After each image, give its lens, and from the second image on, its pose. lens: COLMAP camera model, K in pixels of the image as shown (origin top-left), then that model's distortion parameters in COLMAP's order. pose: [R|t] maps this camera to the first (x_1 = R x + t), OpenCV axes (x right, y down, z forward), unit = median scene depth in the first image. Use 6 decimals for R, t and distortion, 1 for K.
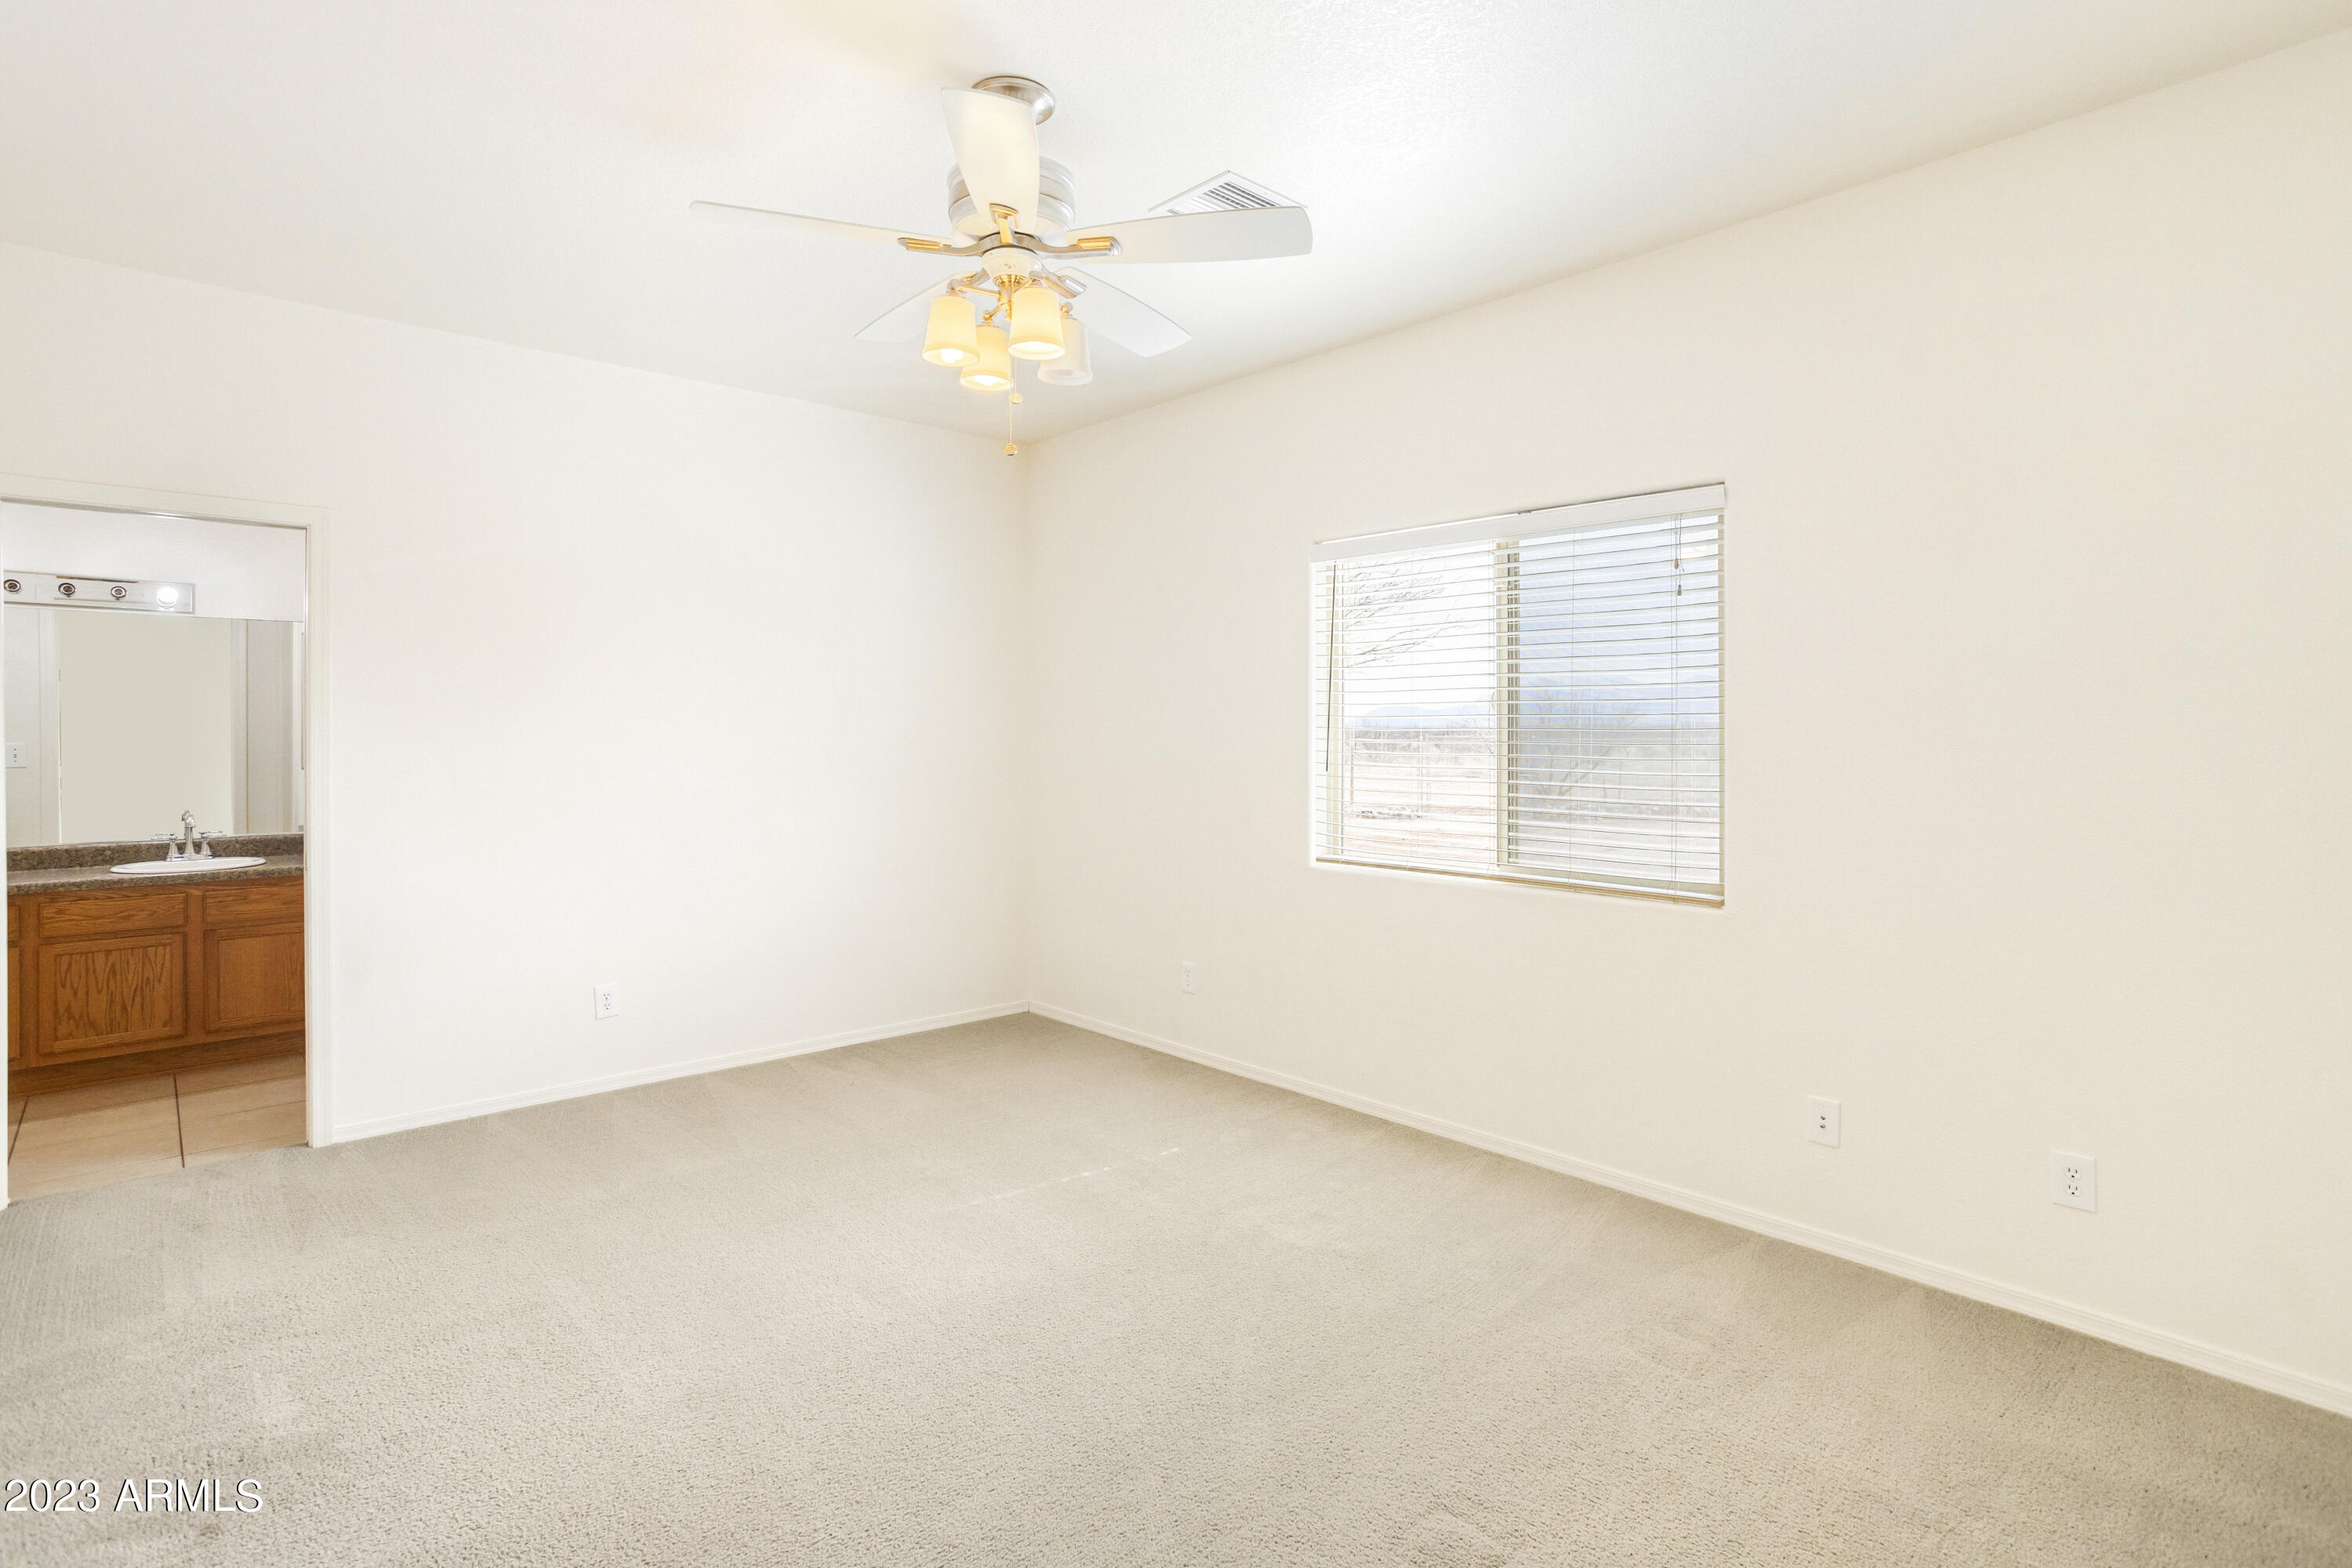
lens RADIAL K [[1121.1, 0, 1171.9], [0, 1121.1, 755.8], [0, 0, 1]] dist [0.001667, 0.000738]
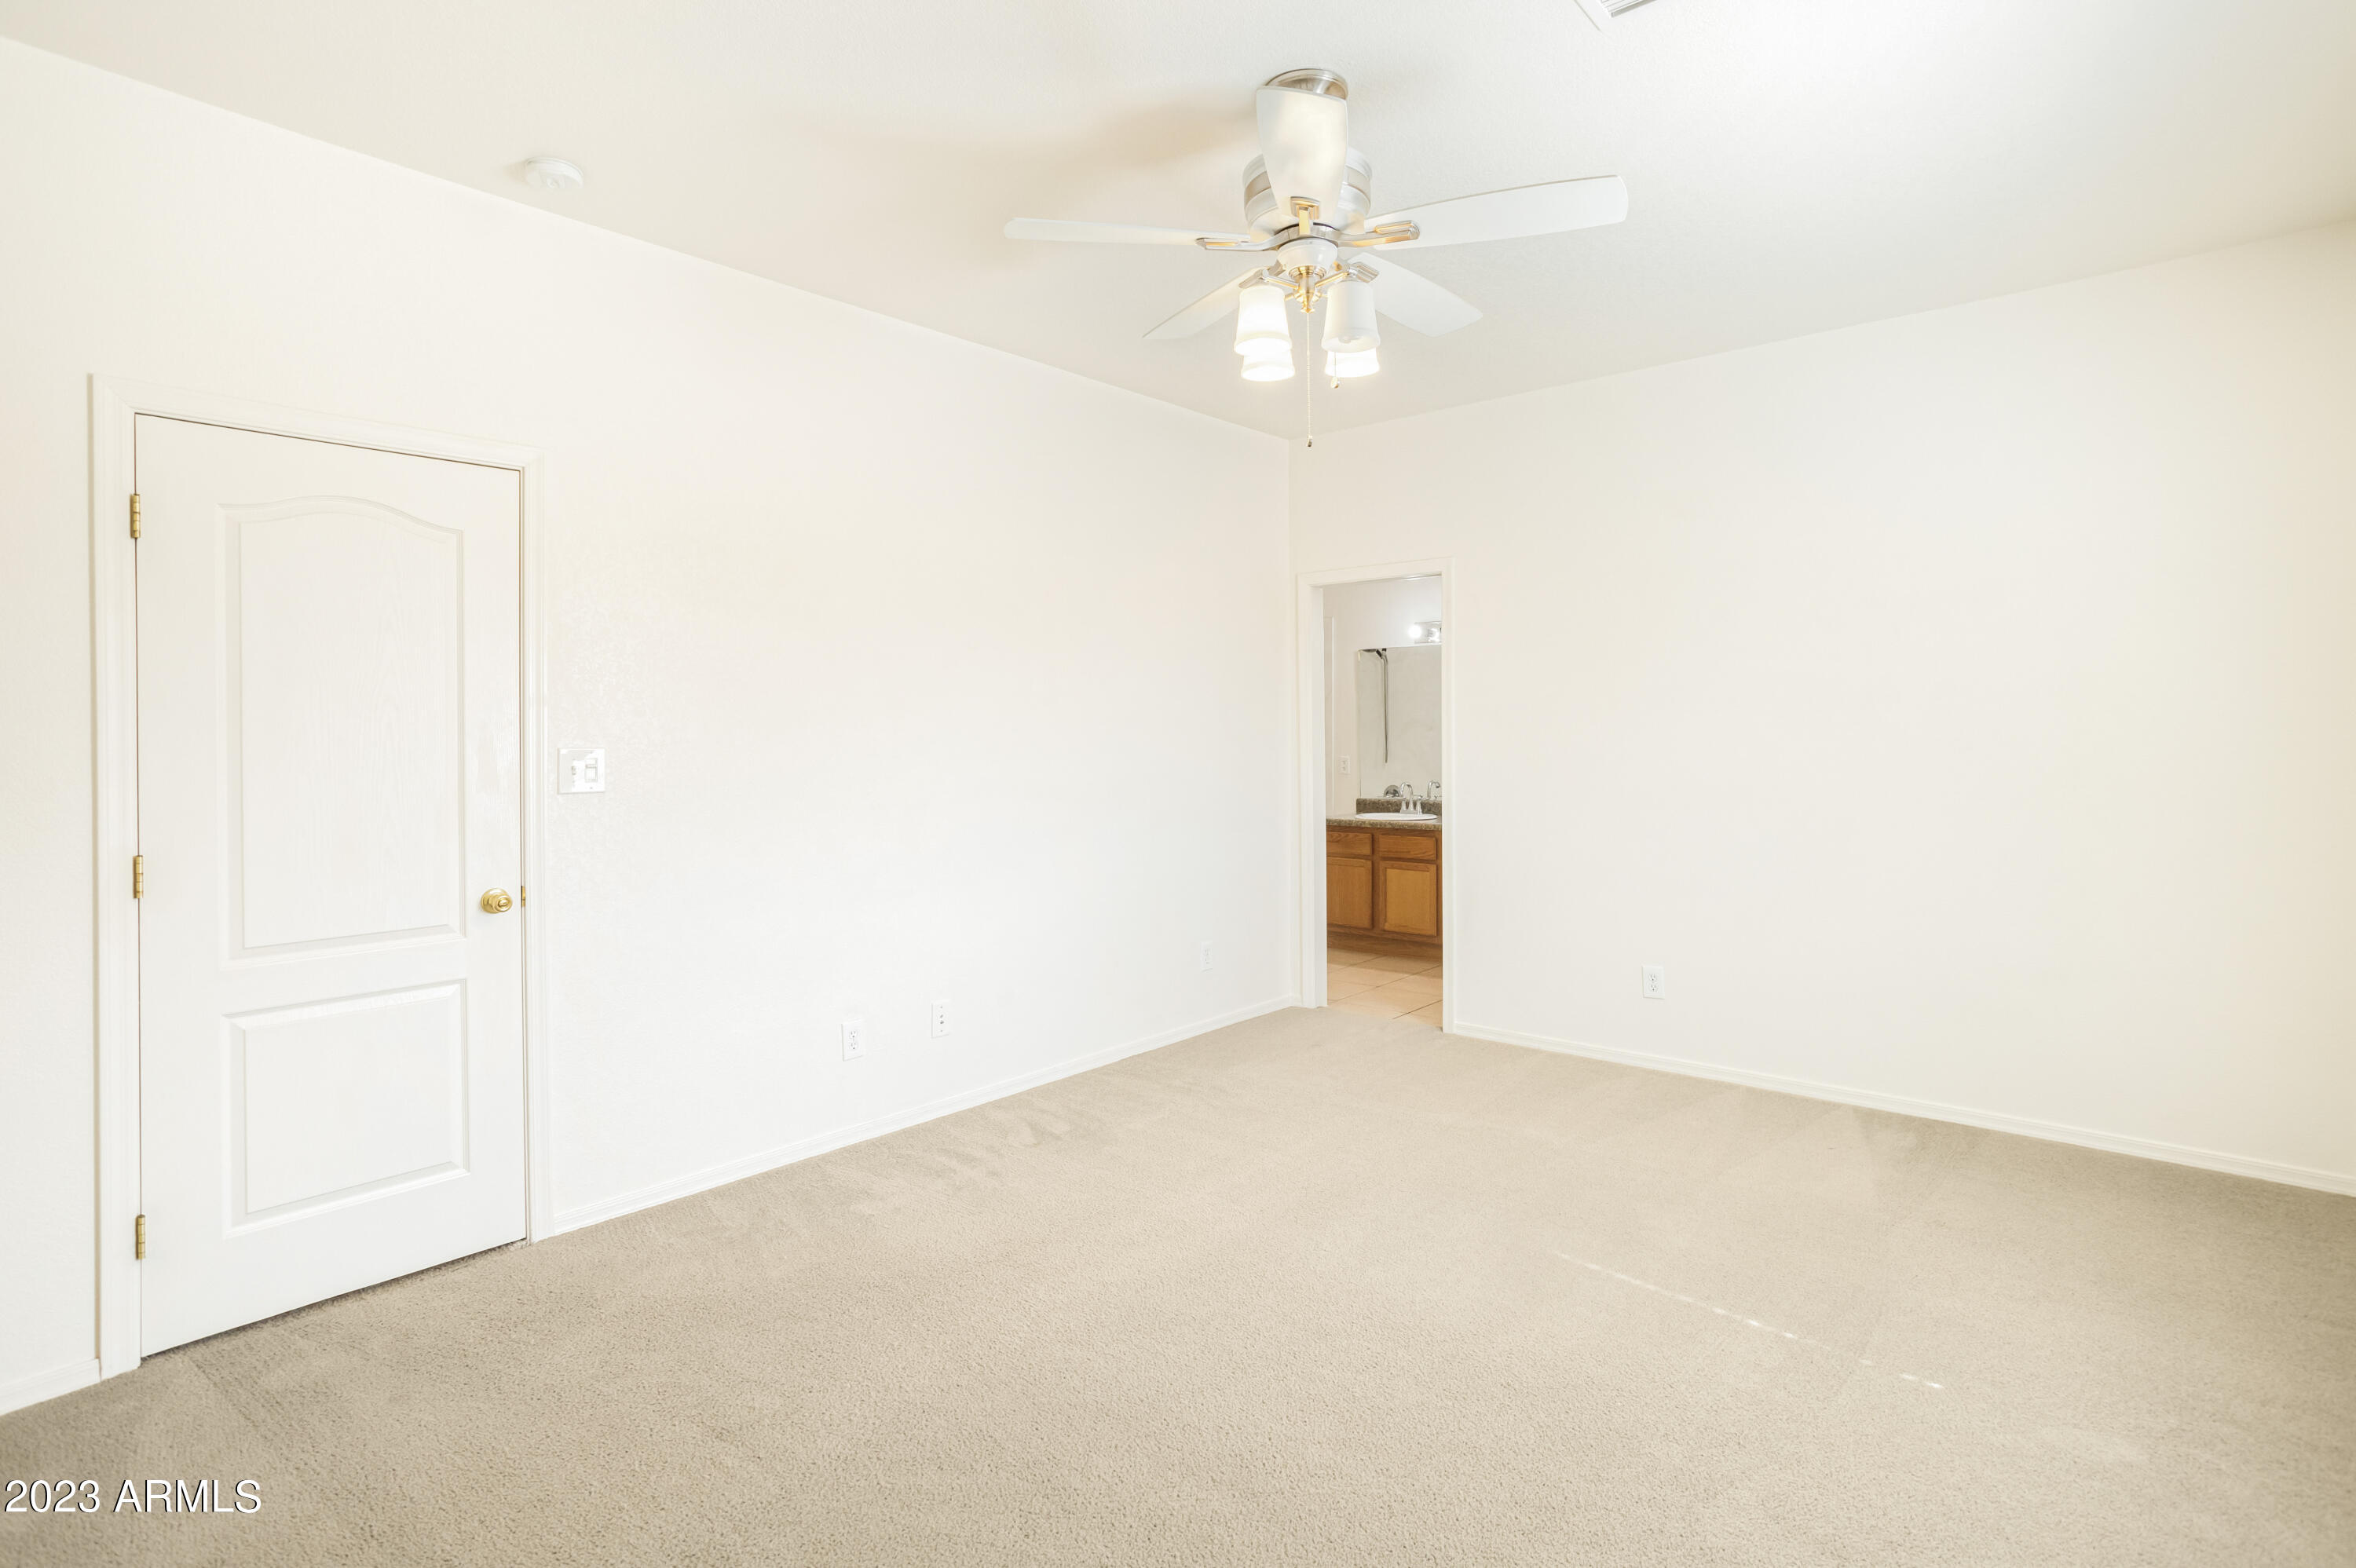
lens RADIAL K [[1122.9, 0, 1173.9], [0, 1122.9, 755.8], [0, 0, 1]] dist [0.001667, 0.000738]
pose [[0.151301, 0.011949, -0.988415, 0.539500], [-0.013739, 0.999856, 0.009984, 0.007331], [0.988392, 0.012069, 0.151444, 0.488635]]
